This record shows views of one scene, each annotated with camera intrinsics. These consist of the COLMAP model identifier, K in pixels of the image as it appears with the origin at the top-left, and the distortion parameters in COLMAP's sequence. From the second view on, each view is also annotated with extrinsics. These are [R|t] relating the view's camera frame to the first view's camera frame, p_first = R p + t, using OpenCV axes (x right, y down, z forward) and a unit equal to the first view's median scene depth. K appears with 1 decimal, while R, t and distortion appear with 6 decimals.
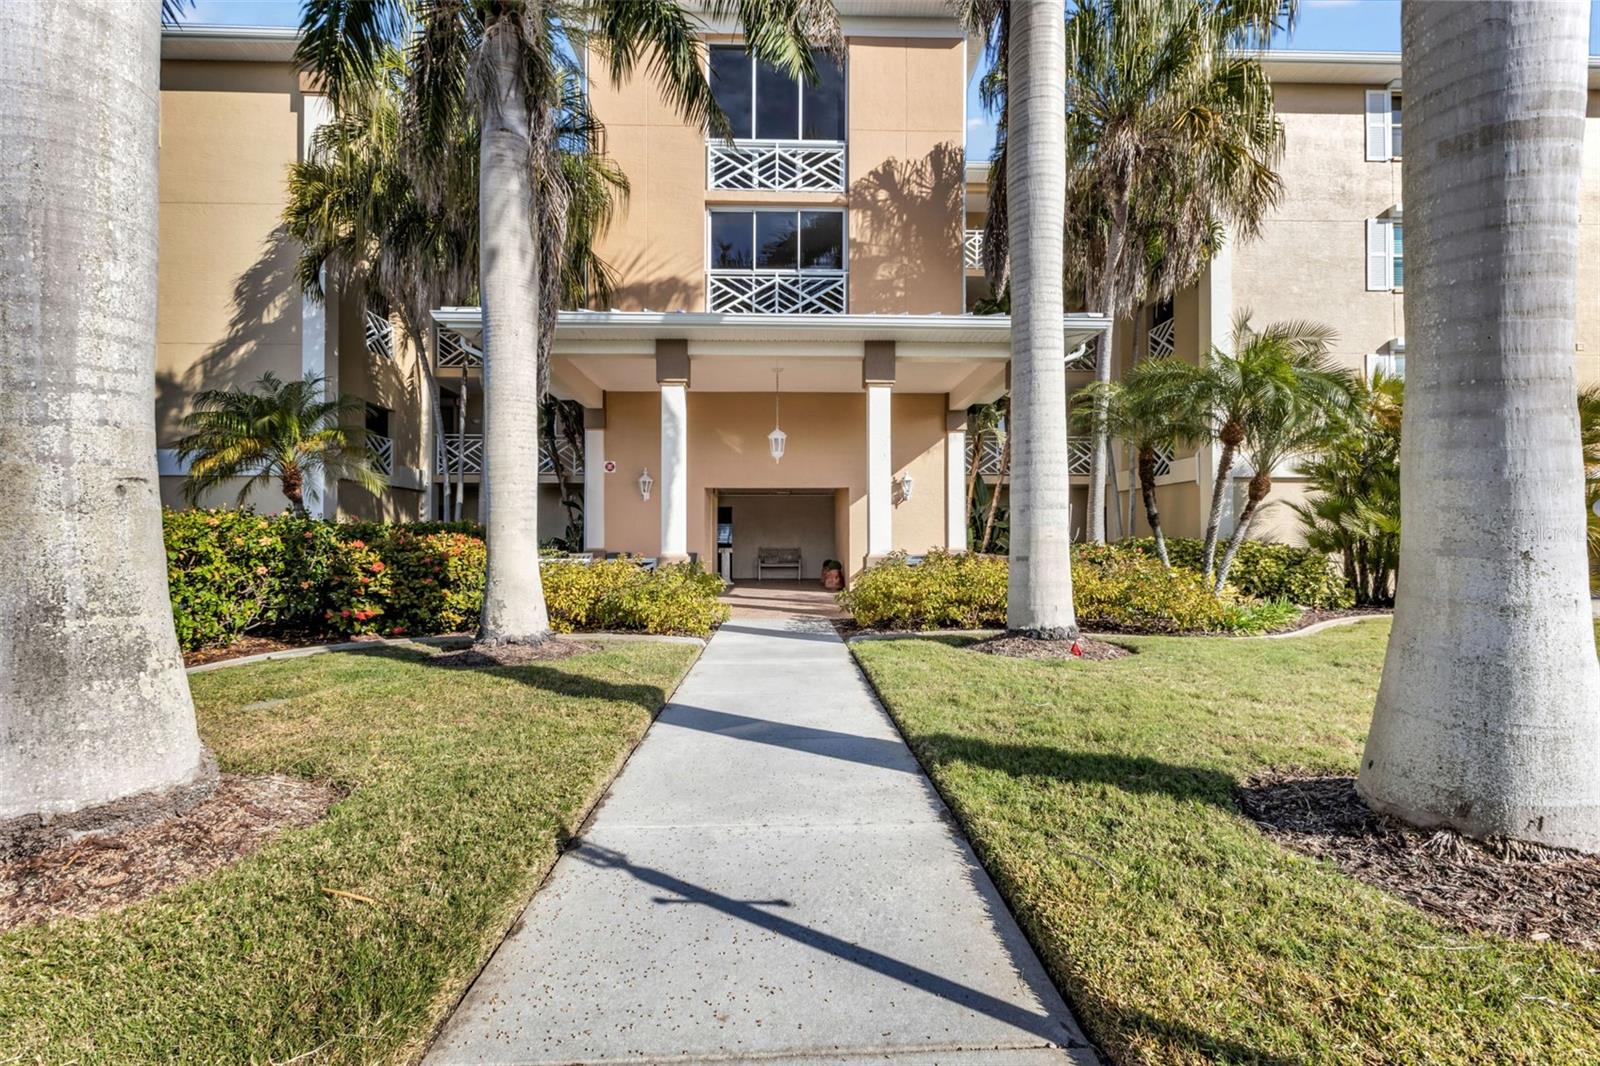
lens RADIAL K [[681.9, 0, 803.1], [0, 681.9, 525.6], [0, 0, 1]] dist [0.004281, 0.000286]
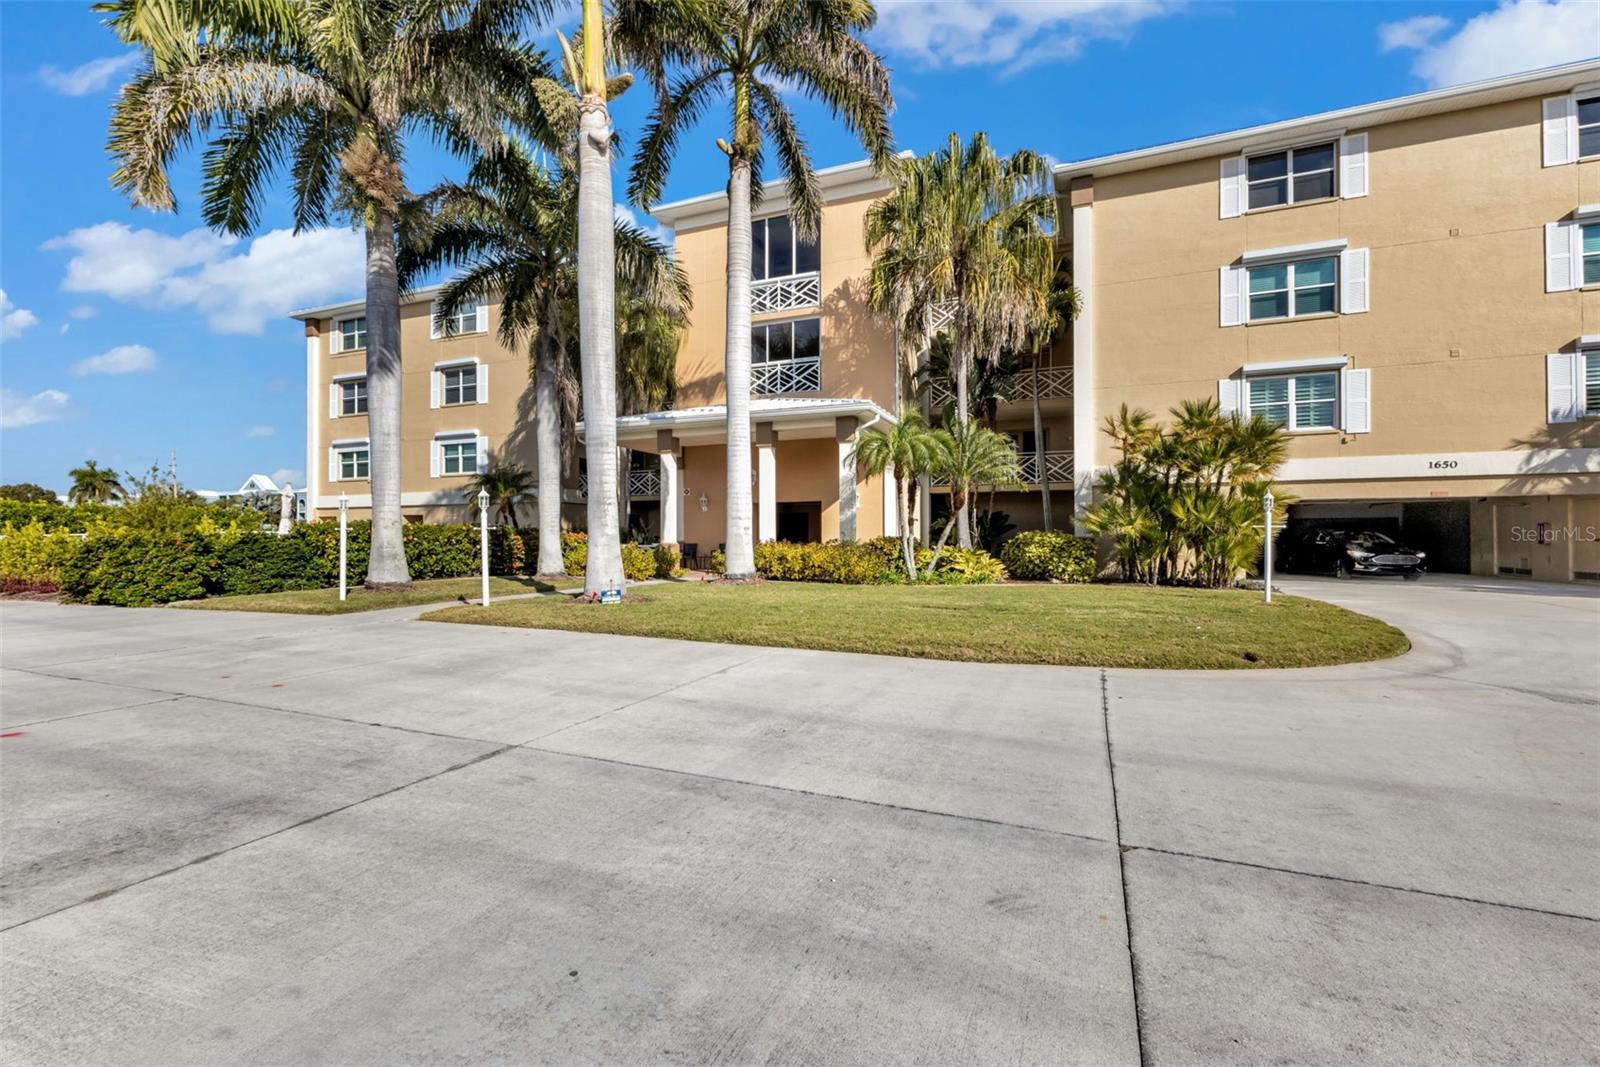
lens RADIAL K [[697.0, 0, 803.8], [0, 697.0, 515.2], [0, 0, 1]] dist [0.001646, -0.000177]
pose [[0.909262, -0.012930, -0.416023, 0.666848], [0.008086, 0.999877, -0.013404, -0.003402], [0.416145, 0.008824, 0.909255, -0.413894]]
